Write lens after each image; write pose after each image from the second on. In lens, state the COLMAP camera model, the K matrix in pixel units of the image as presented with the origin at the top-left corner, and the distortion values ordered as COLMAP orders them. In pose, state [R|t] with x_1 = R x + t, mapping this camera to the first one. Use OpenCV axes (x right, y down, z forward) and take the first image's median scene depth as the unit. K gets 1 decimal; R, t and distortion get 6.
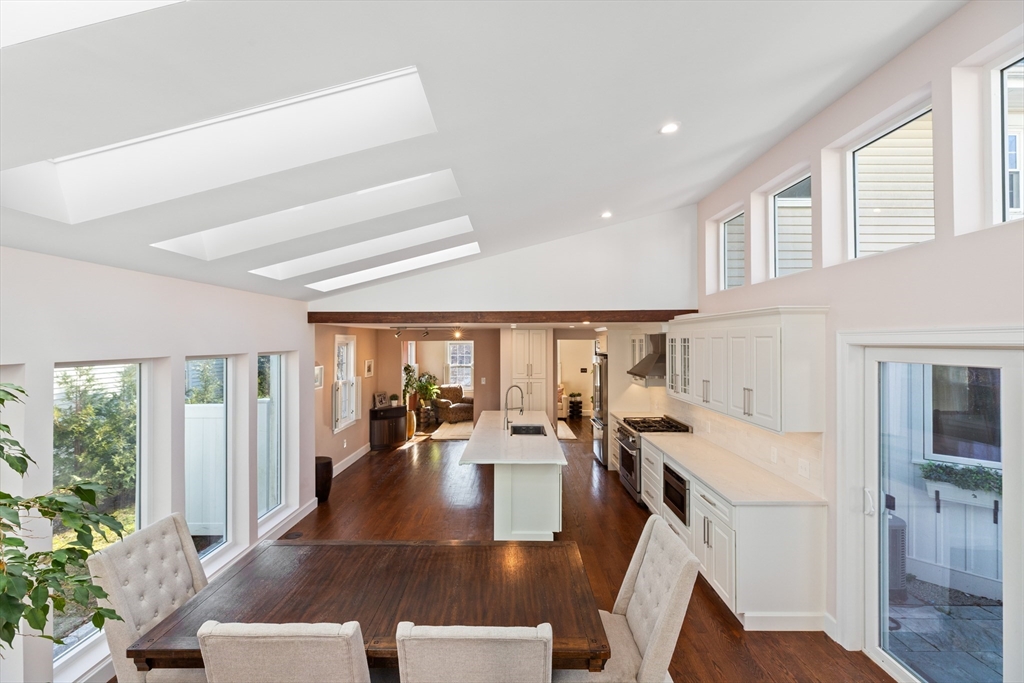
lens RADIAL K [[456.0, 0, 510.3], [0, 456.0, 341.0], [0, 0, 1]] dist [-0.000374, 0.000472]
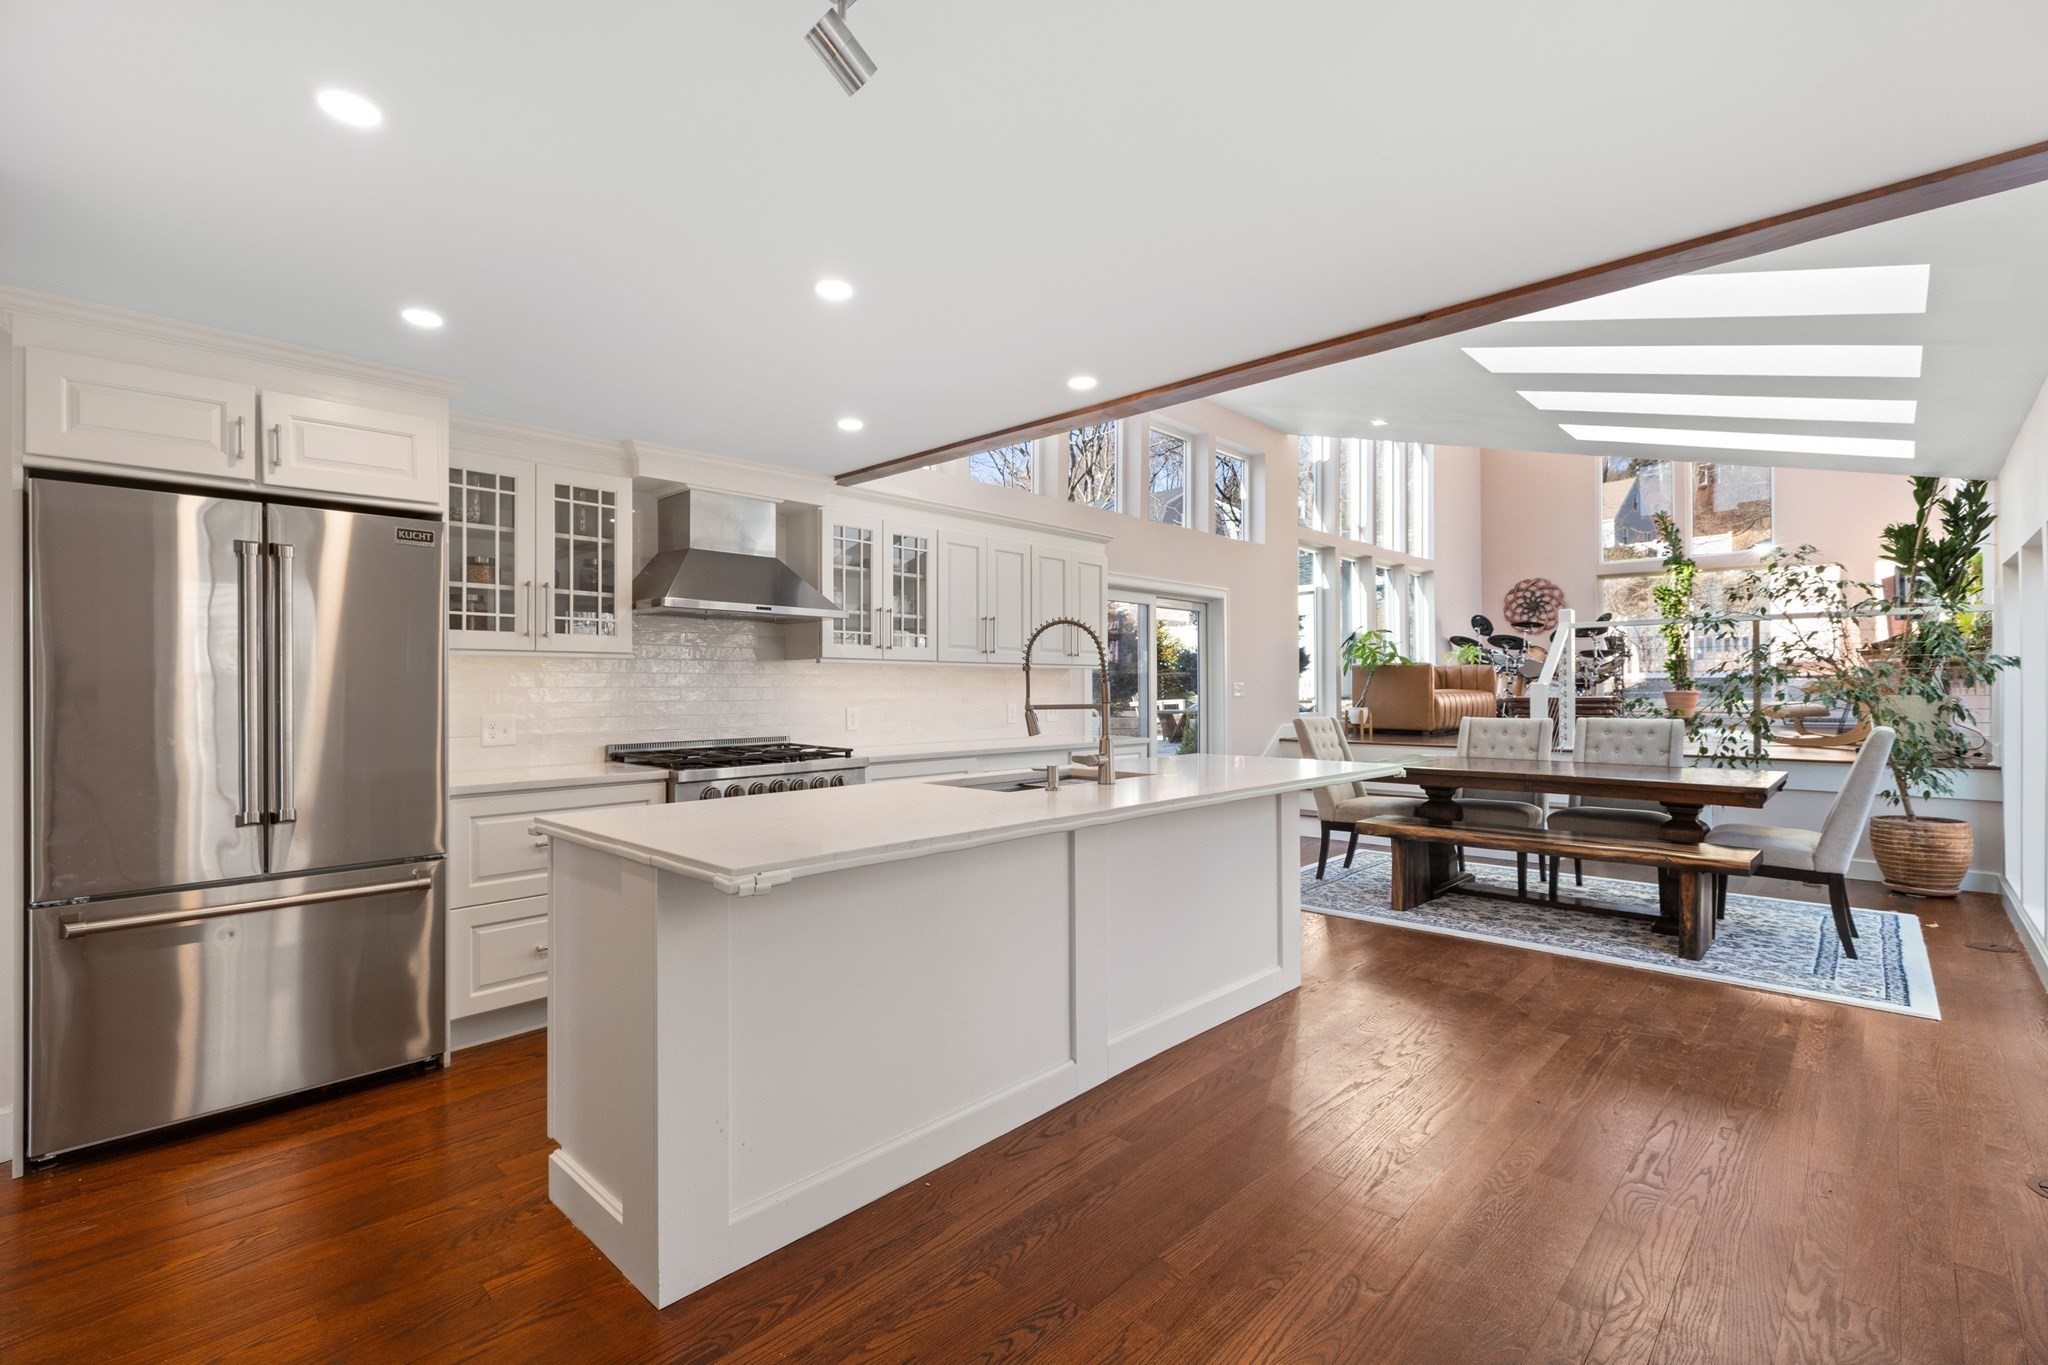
lens RADIAL K [[912.1, 0, 1020.6], [0, 912.1, 681.4], [0, 0, 1]] dist [-0.000374, 0.000472]
pose [[-0.724062, 0.007627, 0.689693, -0.214388], [0.003395, 0.999966, -0.007494, 0.088431], [-0.689726, -0.003085, -0.724063, 0.899465]]
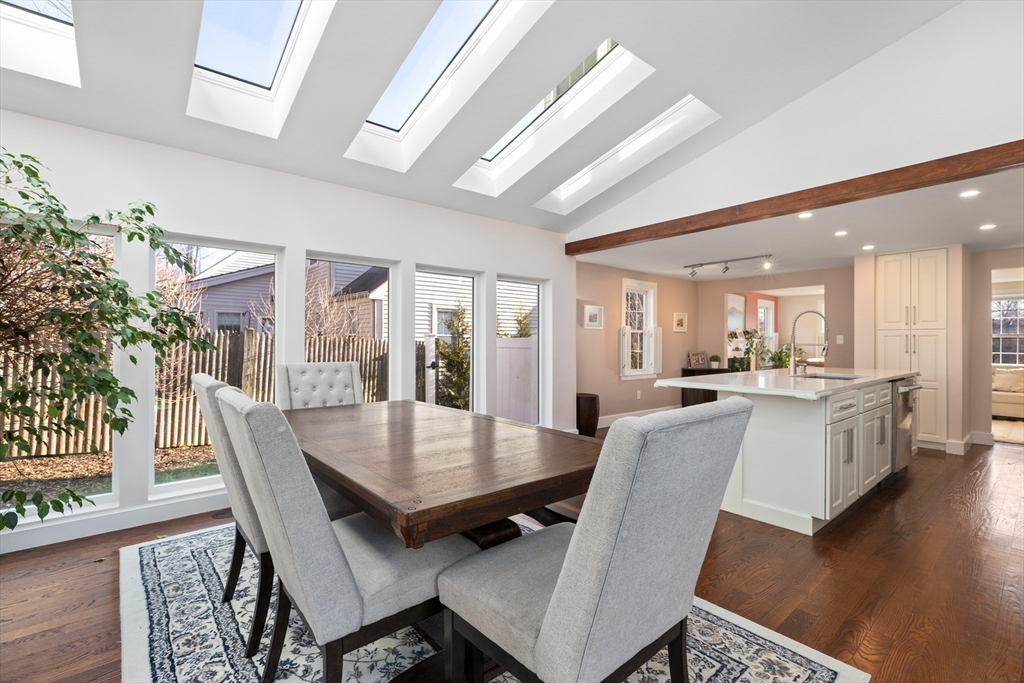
lens RADIAL K [[456.0, 0, 510.3], [0, 456.0, 341.0], [0, 0, 1]] dist [-0.000374, 0.000472]
pose [[0.649442, 0.001082, -0.760410, 0.150091], [-0.002661, 0.999996, -0.000850, 0.092884], [0.760406, 0.002576, 0.649442, 0.147161]]
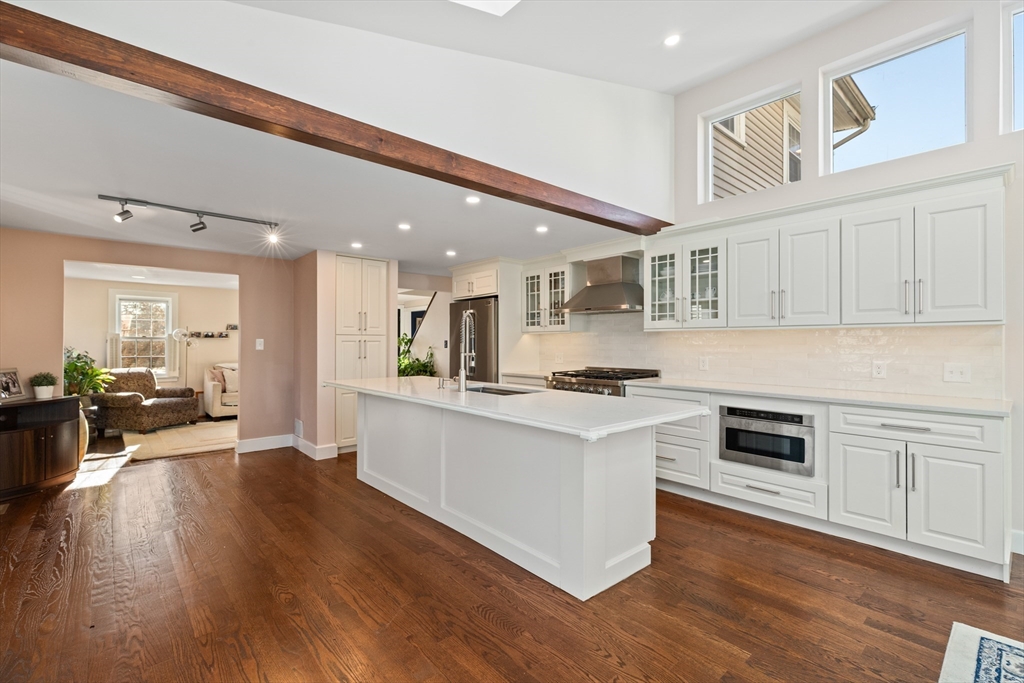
lens RADIAL K [[456.0, 0, 510.3], [0, 456.0, 341.0], [0, 0, 1]] dist [-0.000374, 0.000472]
pose [[0.748837, 0.005556, 0.662731, -0.210070], [-0.002159, 0.999980, -0.005944, 0.087053], [-0.662751, 0.003021, 0.748834, 0.349551]]
